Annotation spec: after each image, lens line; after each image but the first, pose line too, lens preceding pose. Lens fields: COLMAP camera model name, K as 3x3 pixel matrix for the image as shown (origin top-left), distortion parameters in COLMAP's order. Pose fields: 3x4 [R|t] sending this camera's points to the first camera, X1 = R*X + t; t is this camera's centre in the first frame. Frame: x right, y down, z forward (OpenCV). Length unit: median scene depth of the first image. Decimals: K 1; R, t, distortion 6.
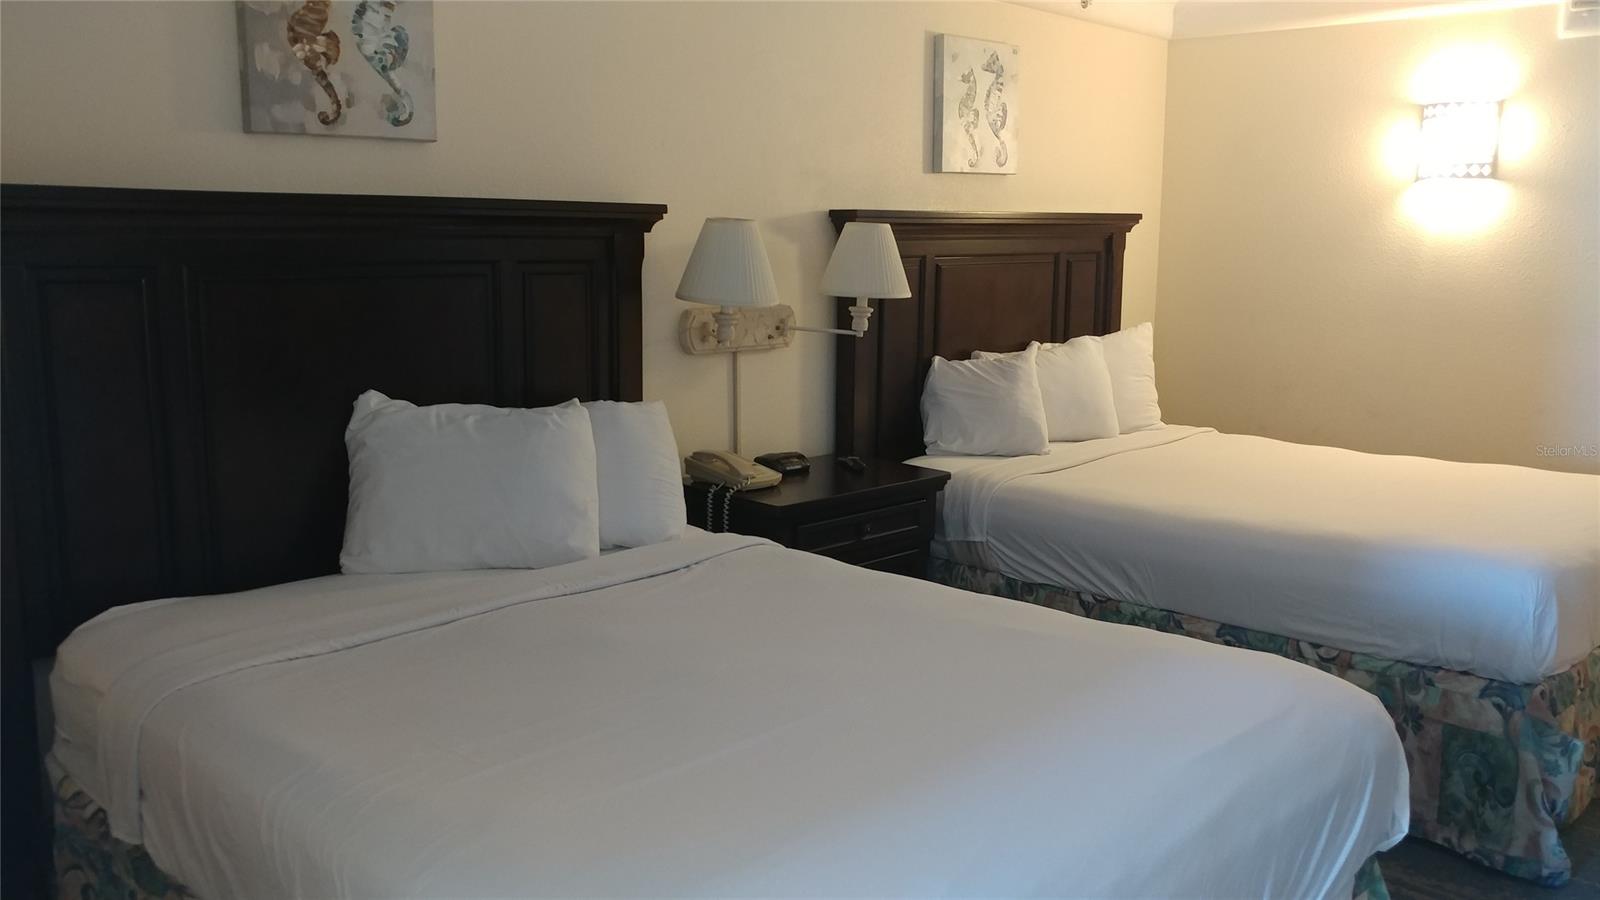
lens RADIAL K [[1394.3, 0, 877.5], [0, 1394.3, 447.6], [0, 0, 1]] dist [0.153833, -0.167653]
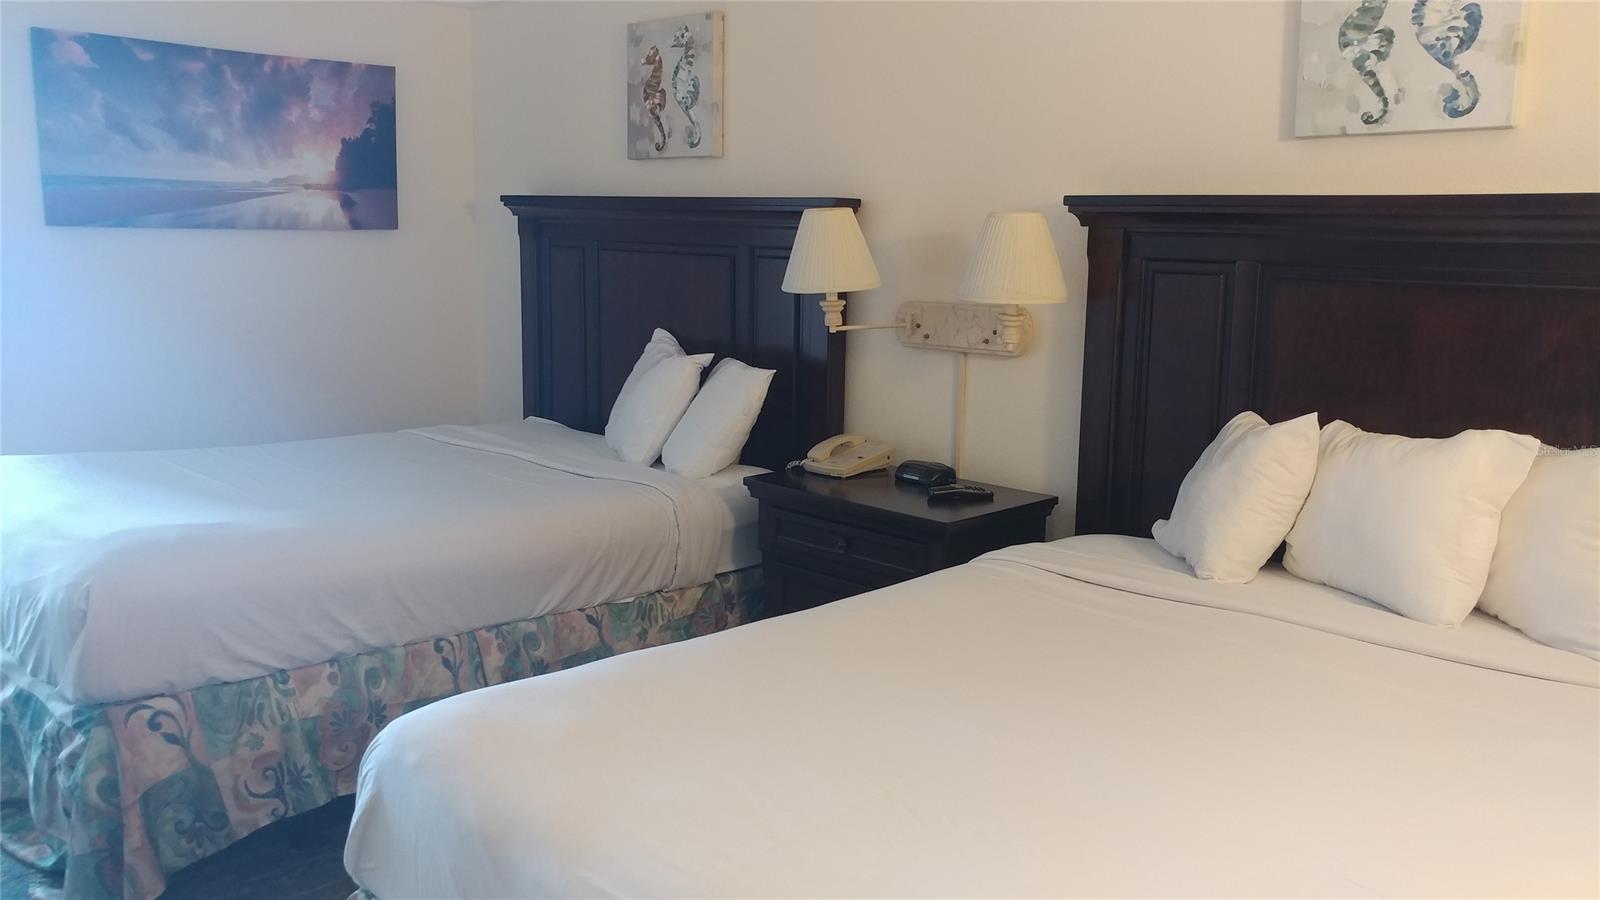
lens RADIAL K [[1394.3, 0, 877.5], [0, 1394.3, 447.6], [0, 0, 1]] dist [0.153833, -0.167653]
pose [[-0.034943, 0.155594, -0.987203, 0.833077], [-0.170562, 0.972385, 0.159296, -0.144615], [0.984727, 0.173946, -0.007439, 0.949279]]
